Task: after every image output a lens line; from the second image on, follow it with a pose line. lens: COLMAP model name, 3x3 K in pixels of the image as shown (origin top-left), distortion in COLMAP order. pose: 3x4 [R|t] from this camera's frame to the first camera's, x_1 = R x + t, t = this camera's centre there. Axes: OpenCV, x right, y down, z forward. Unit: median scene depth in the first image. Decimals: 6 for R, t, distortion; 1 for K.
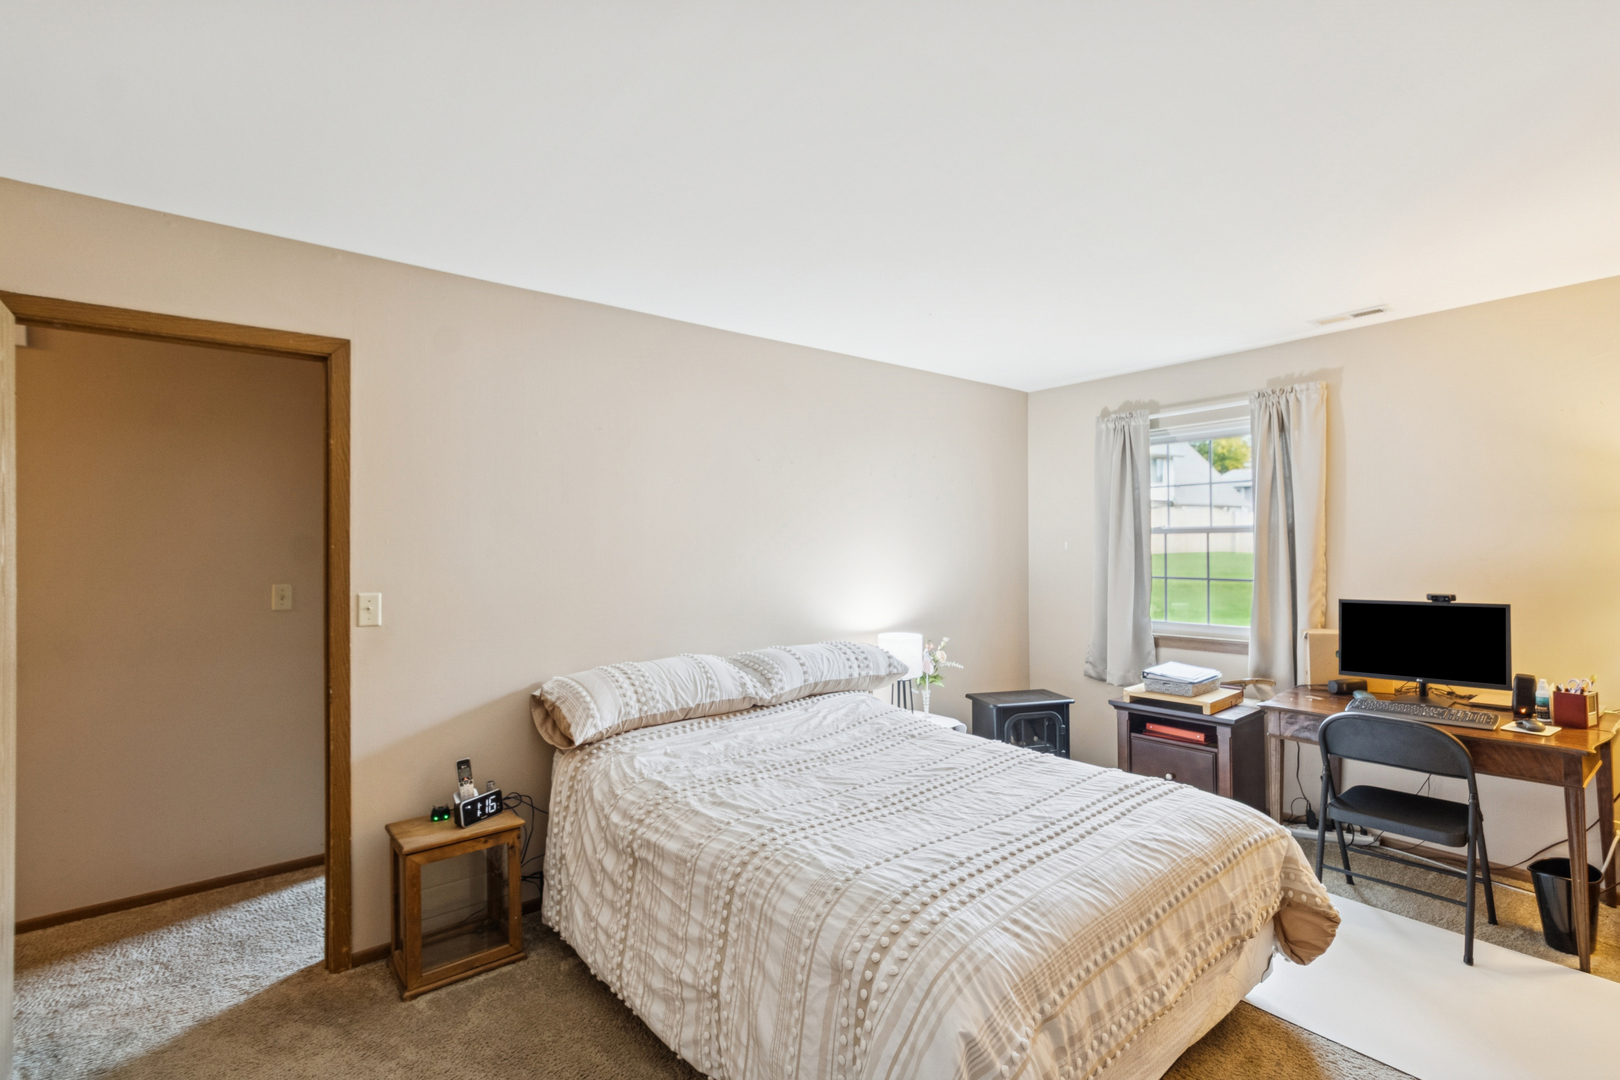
lens RADIAL K [[765.8, 0, 815.3], [0, 765.8, 543.9], [0, 0, 1]] dist [0.000570, 0.000192]
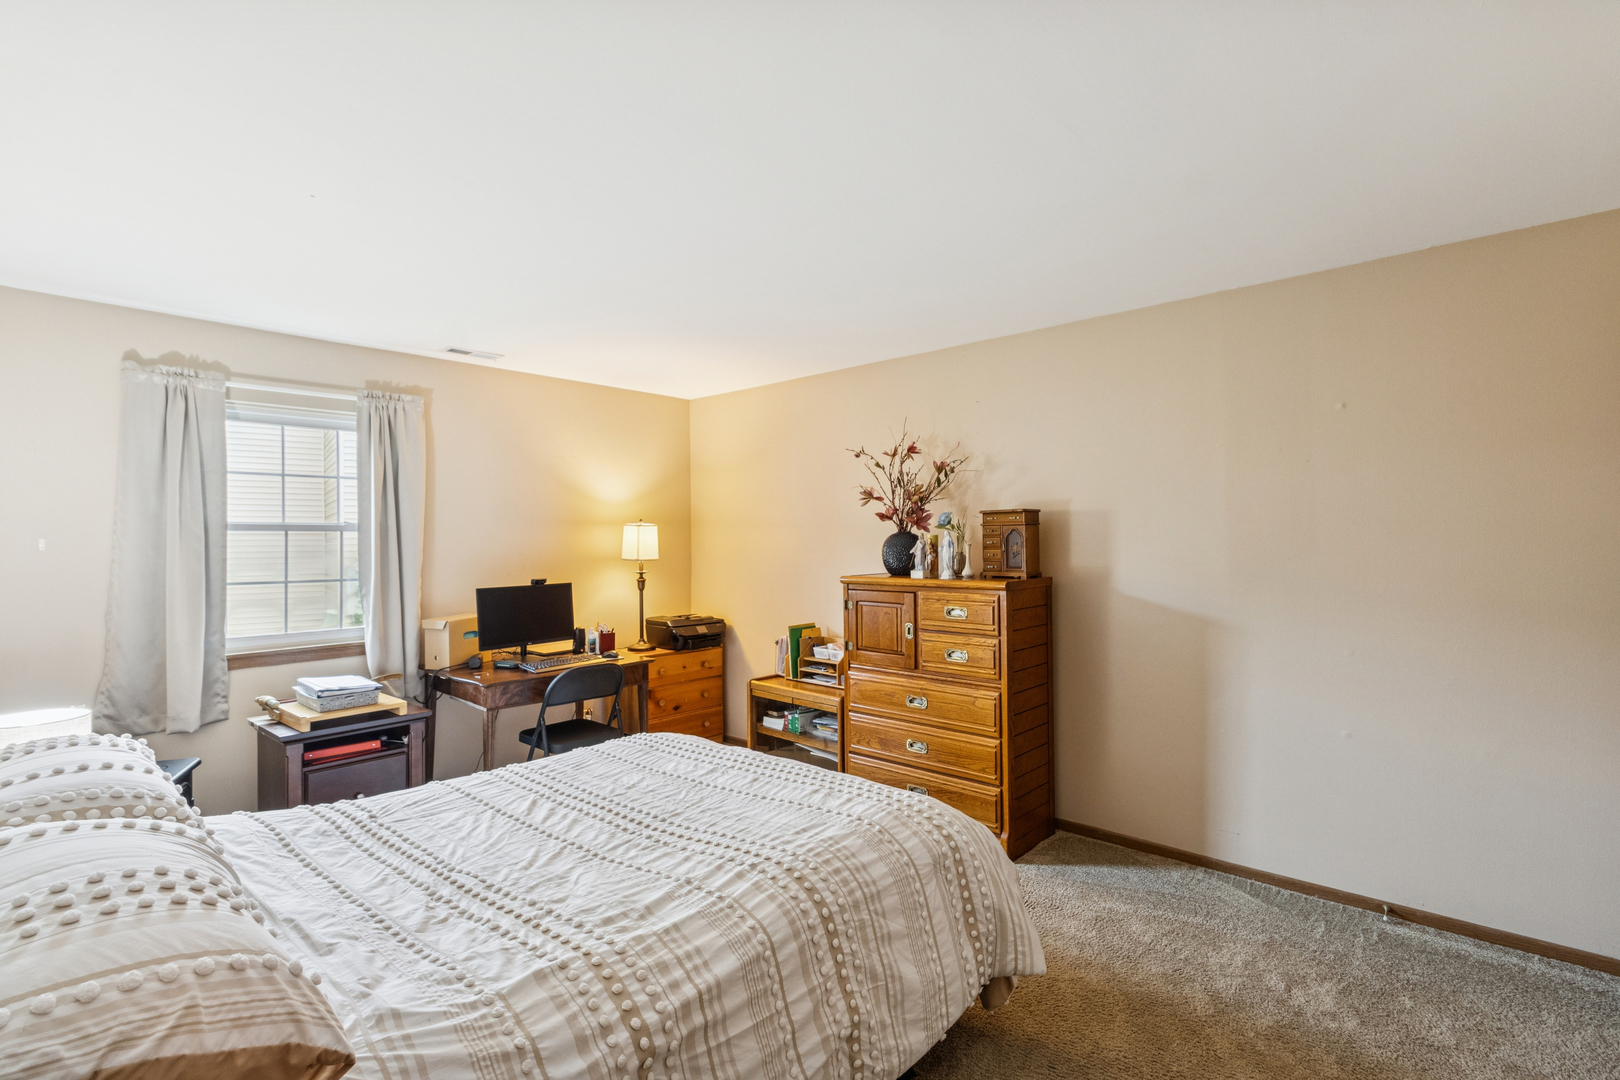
lens RADIAL K [[765.8, 0, 815.3], [0, 765.8, 543.9], [0, 0, 1]] dist [0.000570, 0.000192]
pose [[-0.167777, 0.003899, 0.985817, -0.710155], [0.003111, 0.999989, -0.003426, 0.009447], [-0.985820, 0.002492, -0.167787, 0.825900]]
